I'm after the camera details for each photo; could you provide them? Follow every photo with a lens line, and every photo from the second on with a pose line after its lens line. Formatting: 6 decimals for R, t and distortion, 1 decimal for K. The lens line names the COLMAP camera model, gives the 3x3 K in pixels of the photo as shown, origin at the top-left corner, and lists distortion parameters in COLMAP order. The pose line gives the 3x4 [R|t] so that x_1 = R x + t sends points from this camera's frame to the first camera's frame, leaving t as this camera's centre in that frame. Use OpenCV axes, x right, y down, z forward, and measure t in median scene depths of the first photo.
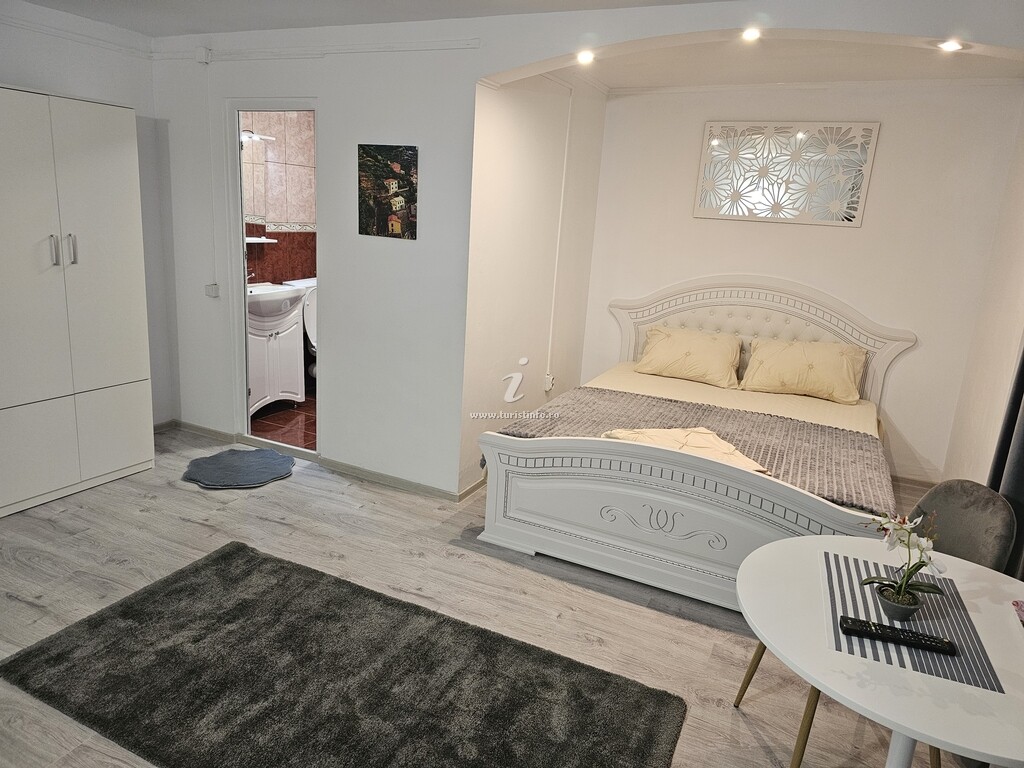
lens RADIAL K [[663.7, 0, 510.4], [0, 663.7, 368.7], [0, 0, 1]] dist [0.019499, -0.004564]
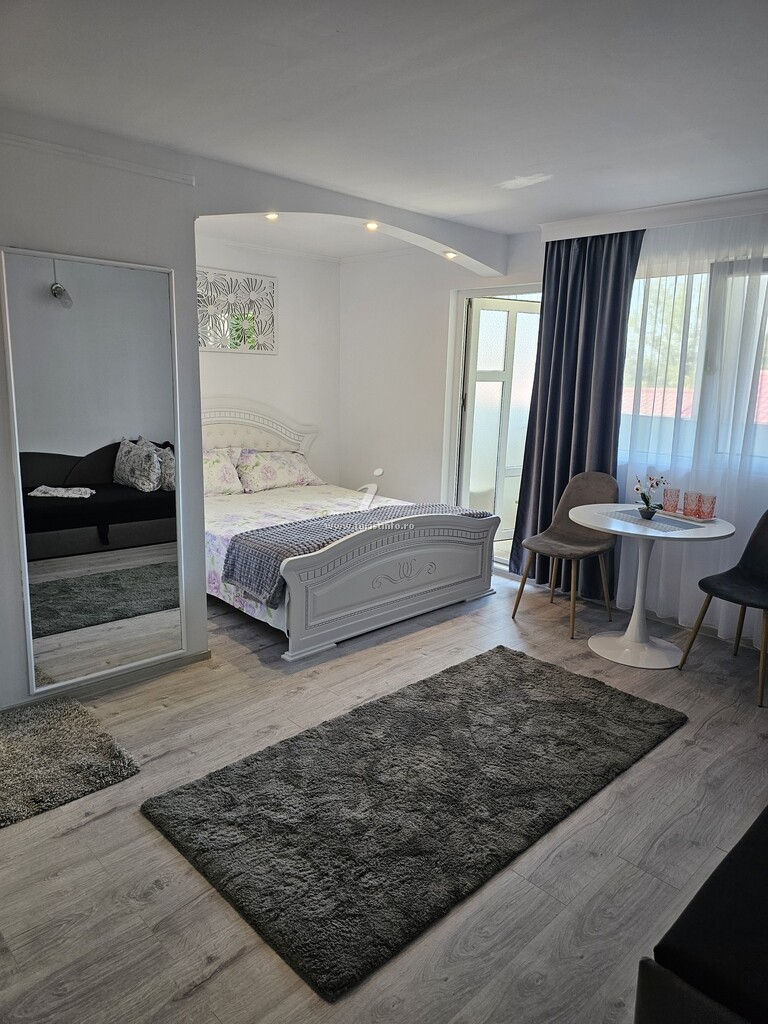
lens RADIAL K [[676.1, 0, 336.7], [0, 676.1, 507.2], [0, 0, 1]] dist [0.003432, -0.001808]
pose [[0.396144, -0.246991, 0.884345, -1.001903], [0.213260, 0.961552, 0.173024, -0.171507], [-0.893079, 0.120053, 0.433587, 0.459657]]
